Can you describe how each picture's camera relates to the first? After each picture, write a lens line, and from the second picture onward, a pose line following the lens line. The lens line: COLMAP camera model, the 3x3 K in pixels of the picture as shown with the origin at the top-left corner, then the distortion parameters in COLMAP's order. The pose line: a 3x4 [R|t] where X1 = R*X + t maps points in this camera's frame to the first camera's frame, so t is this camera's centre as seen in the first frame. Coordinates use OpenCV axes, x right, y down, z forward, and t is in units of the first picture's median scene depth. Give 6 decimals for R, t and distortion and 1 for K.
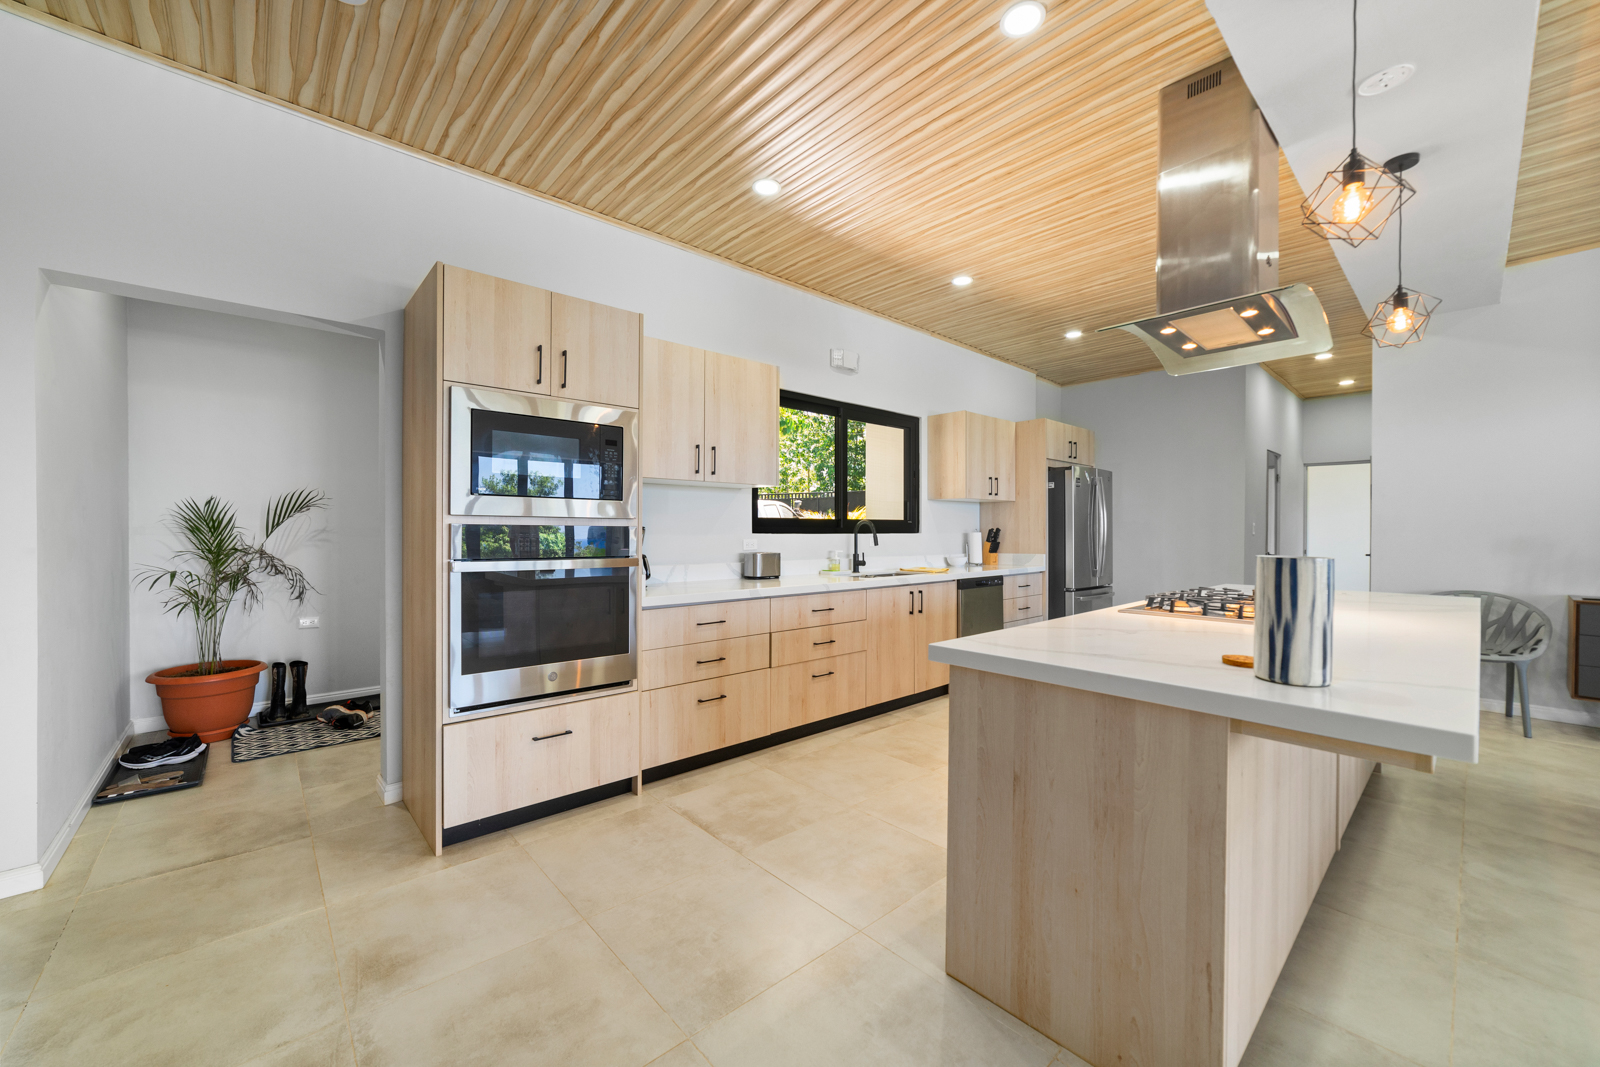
lens RADIAL K [[613.5, 0, 793.7], [0, 613.5, 534.2], [0, 0, 1]] dist [-0.001439, 0.000058]
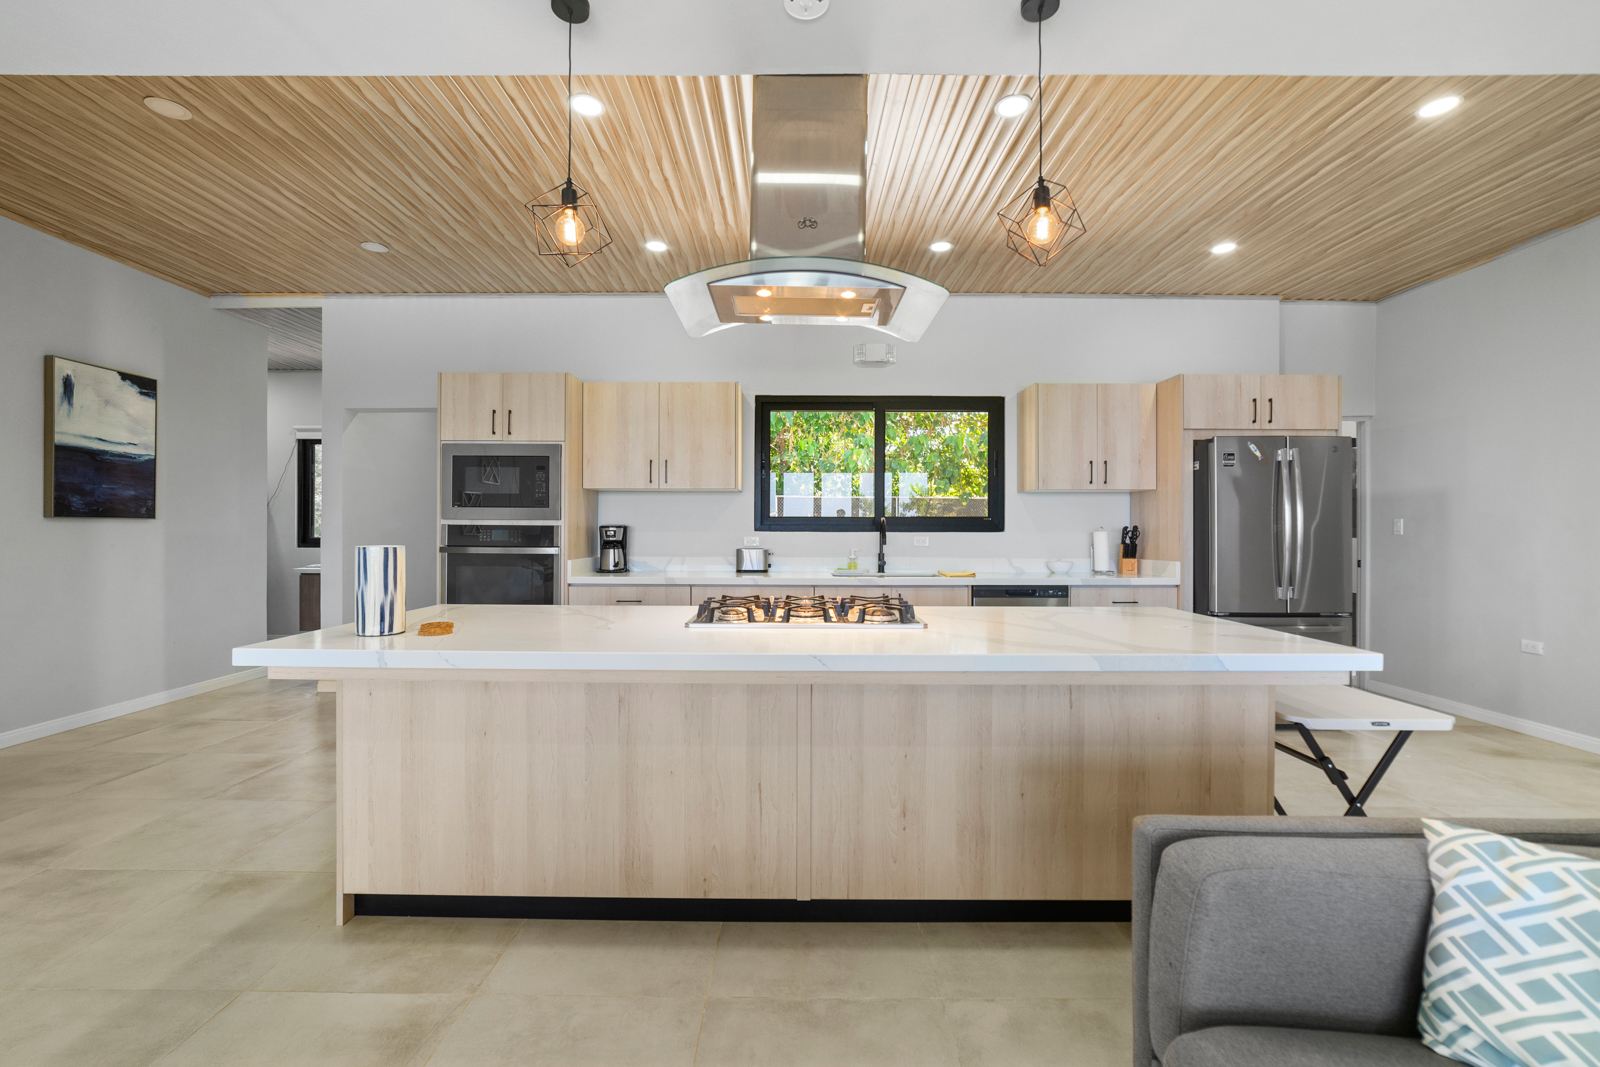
lens RADIAL K [[665.2, 0, 800.0], [0, 665.2, 533.5], [0, 0, 1]] dist [-0.001433, -0.000010]
pose [[0.745141, 0.006900, -0.666872, 0.838307], [-0.005421, 0.999976, 0.004289, -0.002562], [0.666885, 0.000419, 0.745160, 0.164833]]
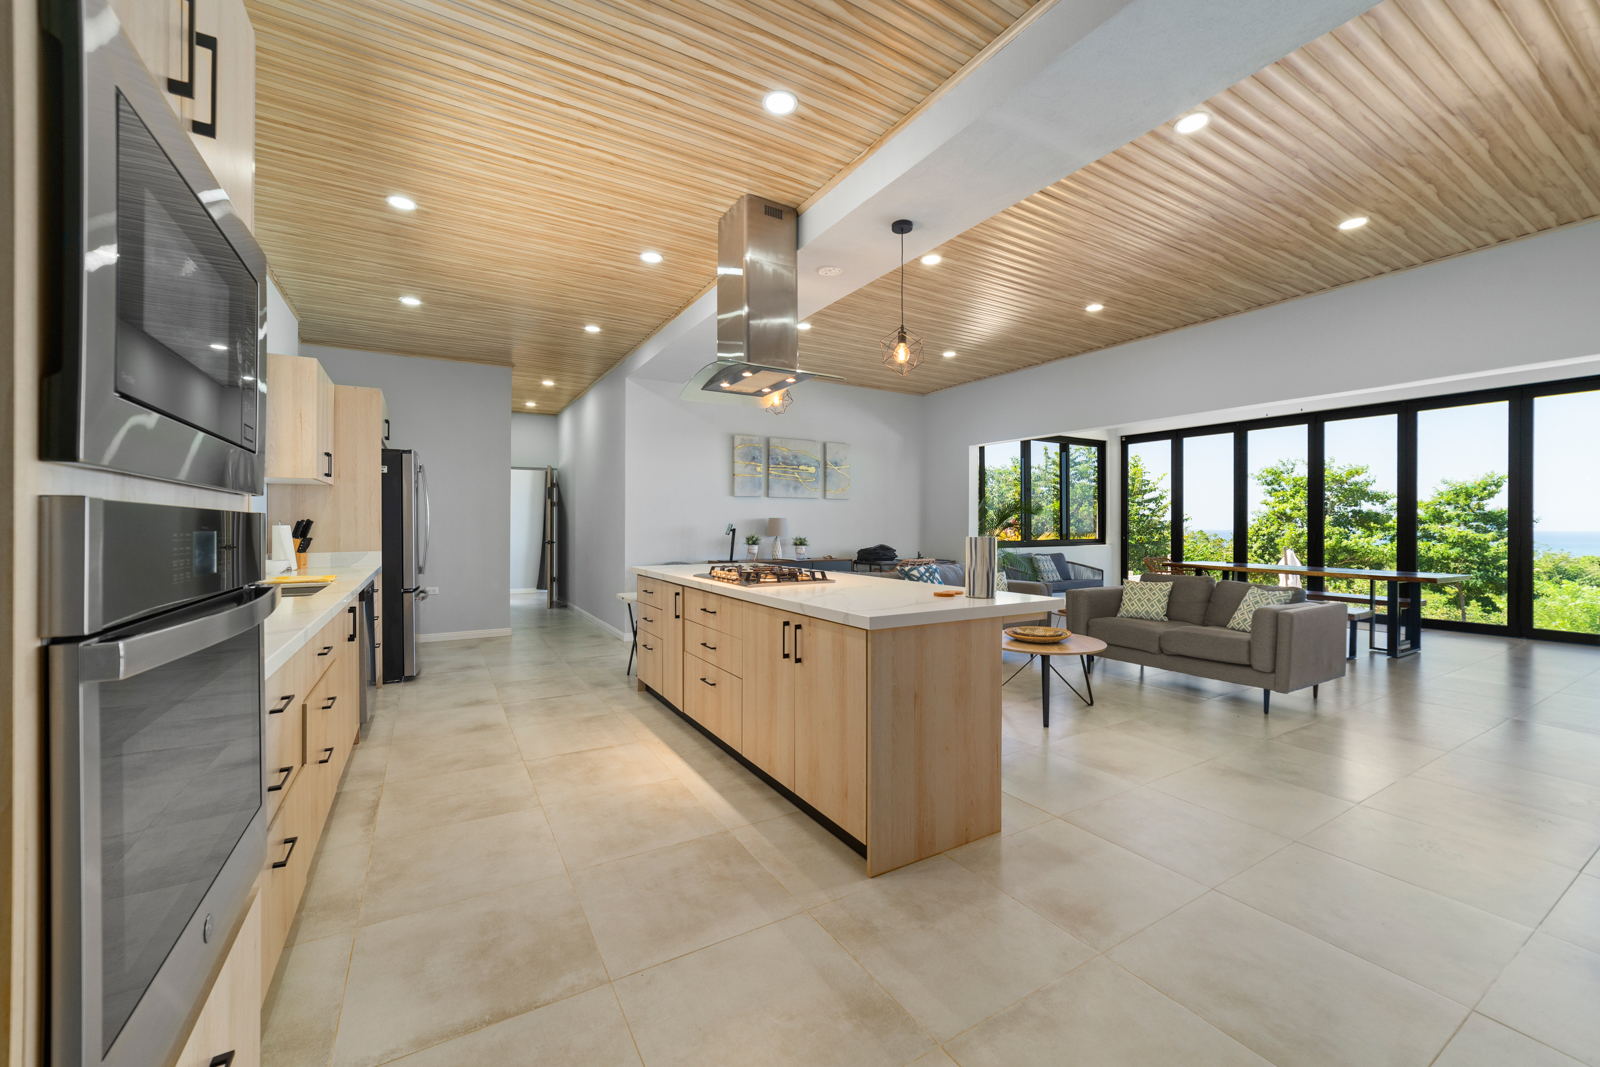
lens RADIAL K [[629.1, 0, 794.6], [0, 629.1, 526.9], [0, 0, 1]] dist [-0.001923, -0.000005]
pose [[0.203098, -0.005763, 0.979141, -0.447804], [0.004031, 0.999979, 0.005049, -0.003435], [-0.979150, 0.002921, 0.203117, 0.384183]]
